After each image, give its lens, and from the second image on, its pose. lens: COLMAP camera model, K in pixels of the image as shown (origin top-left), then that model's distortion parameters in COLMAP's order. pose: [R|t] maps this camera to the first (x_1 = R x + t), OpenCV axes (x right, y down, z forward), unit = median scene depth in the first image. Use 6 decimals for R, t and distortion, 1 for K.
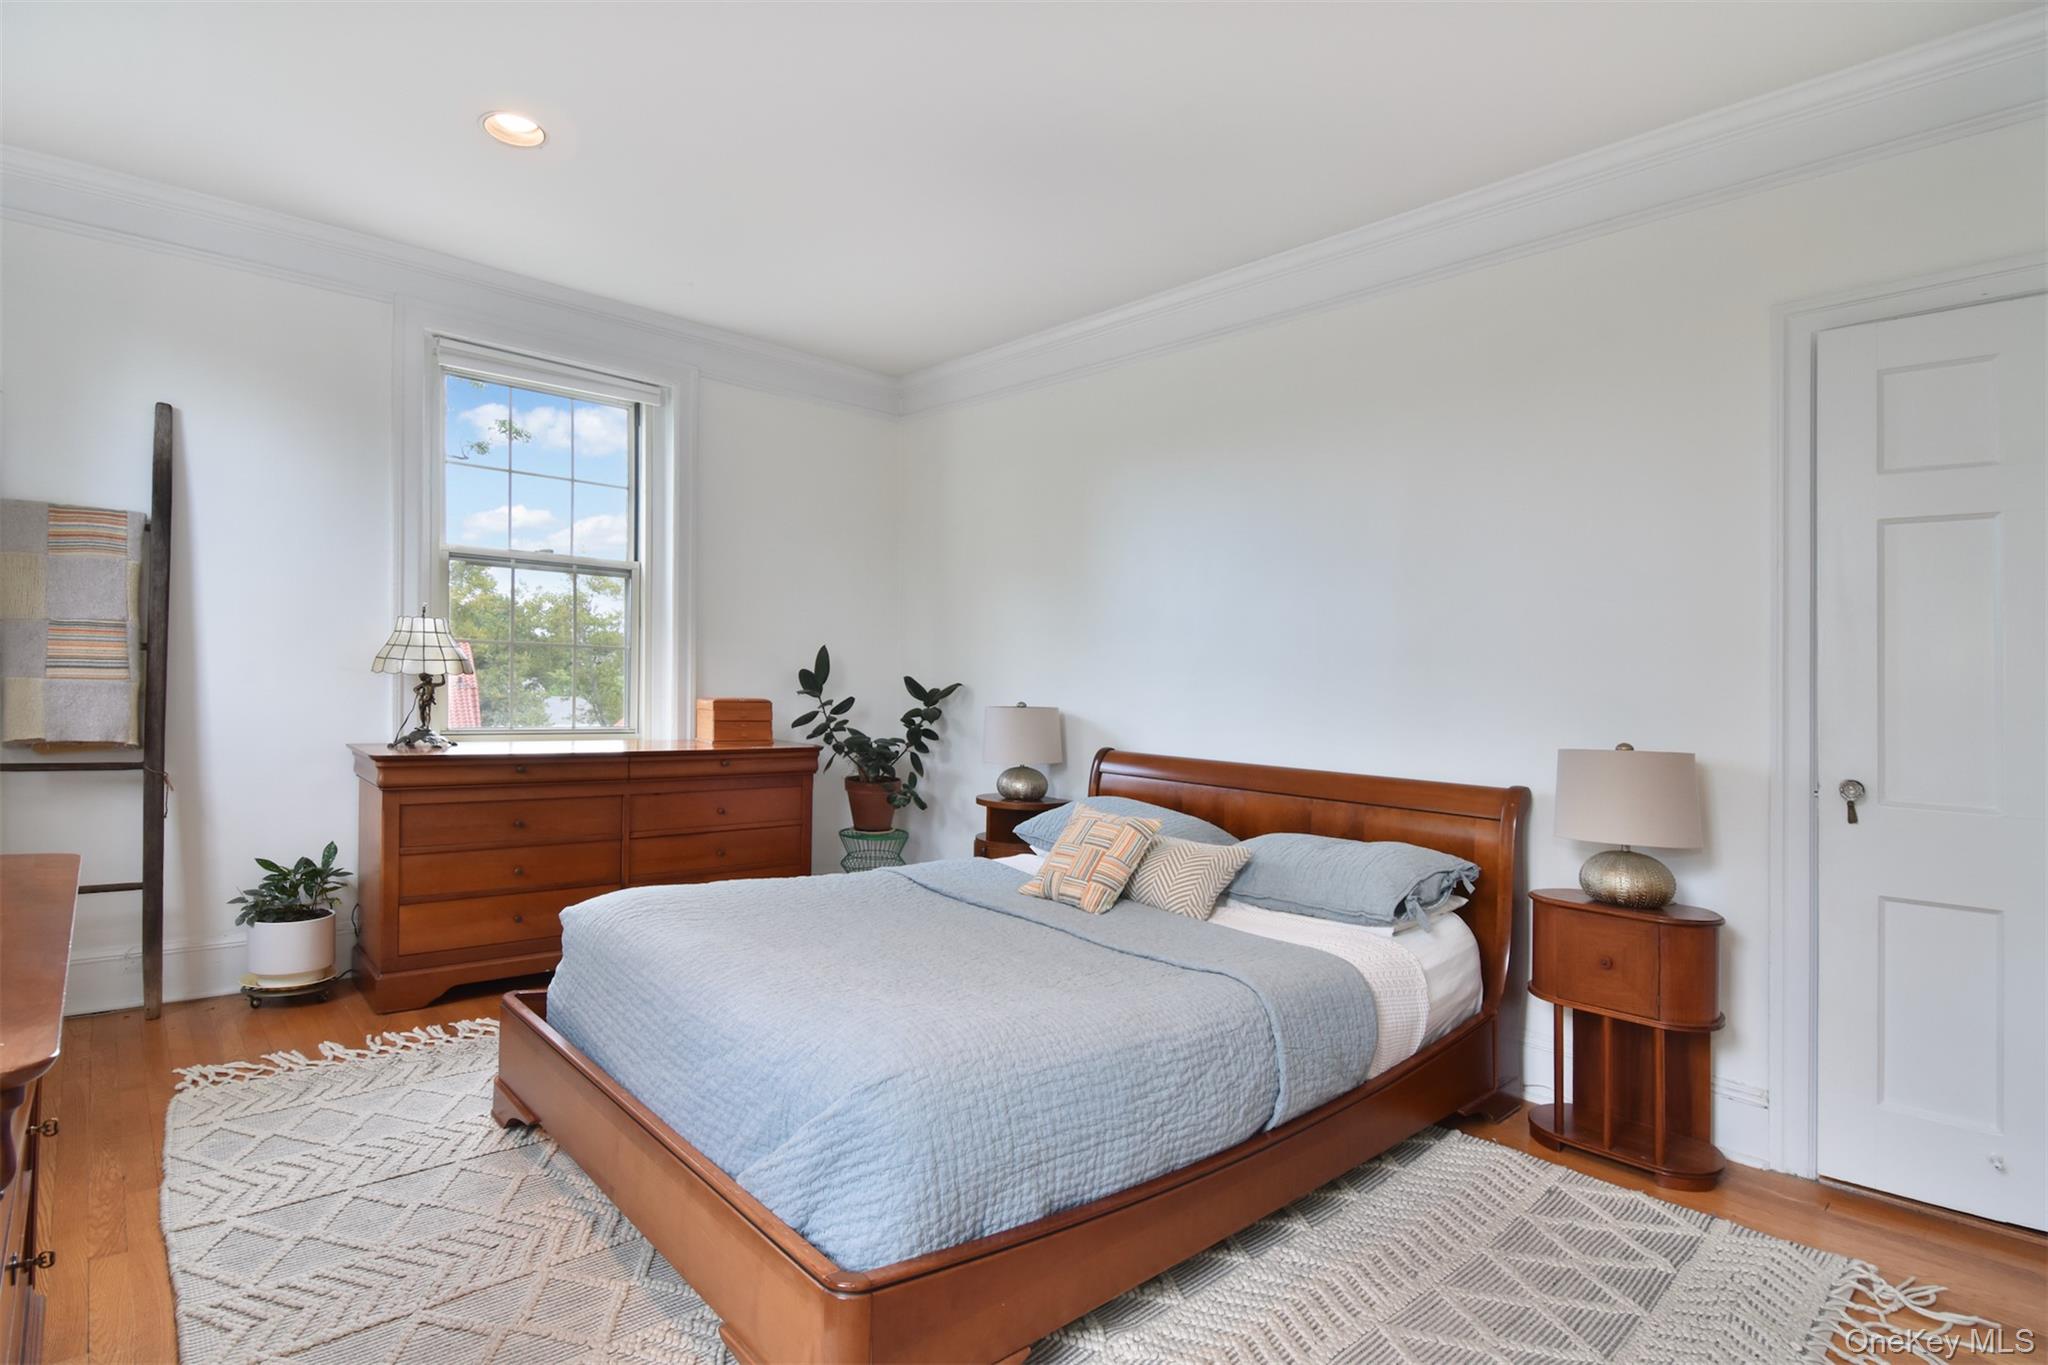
lens RADIAL K [[1010.6, 0, 1026.3], [0, 1010.6, 671.2], [0, 0, 1]] dist [-0.022551, -0.000577]
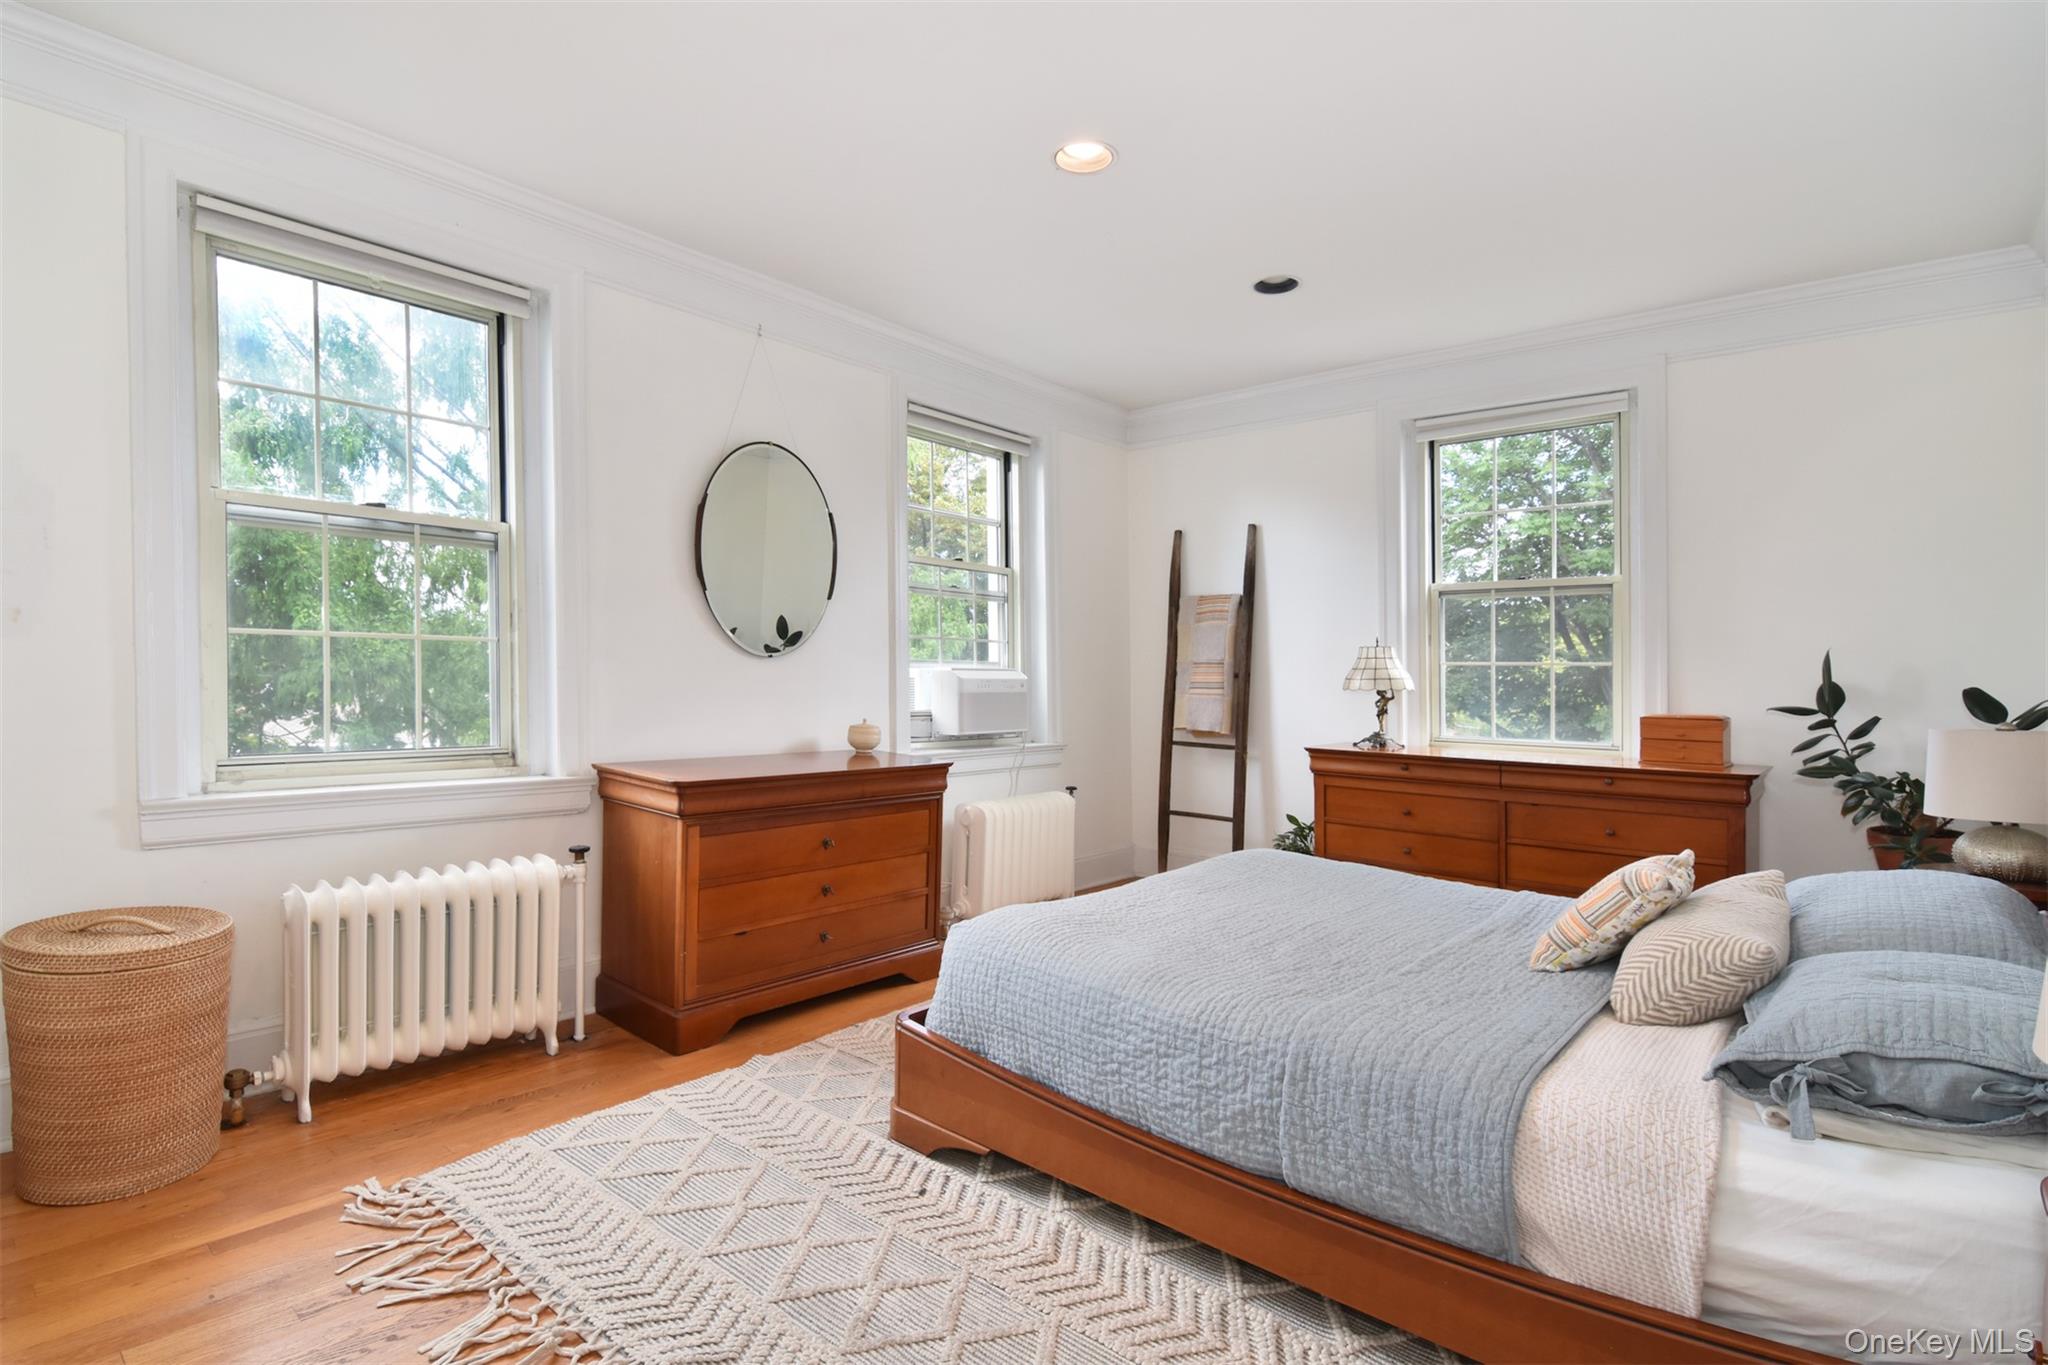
lens RADIAL K [[1010.6, 0, 1027.3], [0, 1010.6, 694.0], [0, 0, 1]] dist [-0.022551, -0.000577]
pose [[0.123397, -0.012445, -0.992279, 0.744396], [0.003382, 0.999921, -0.012121, 0.025910], [0.992352, -0.001861, 0.123430, 0.456909]]
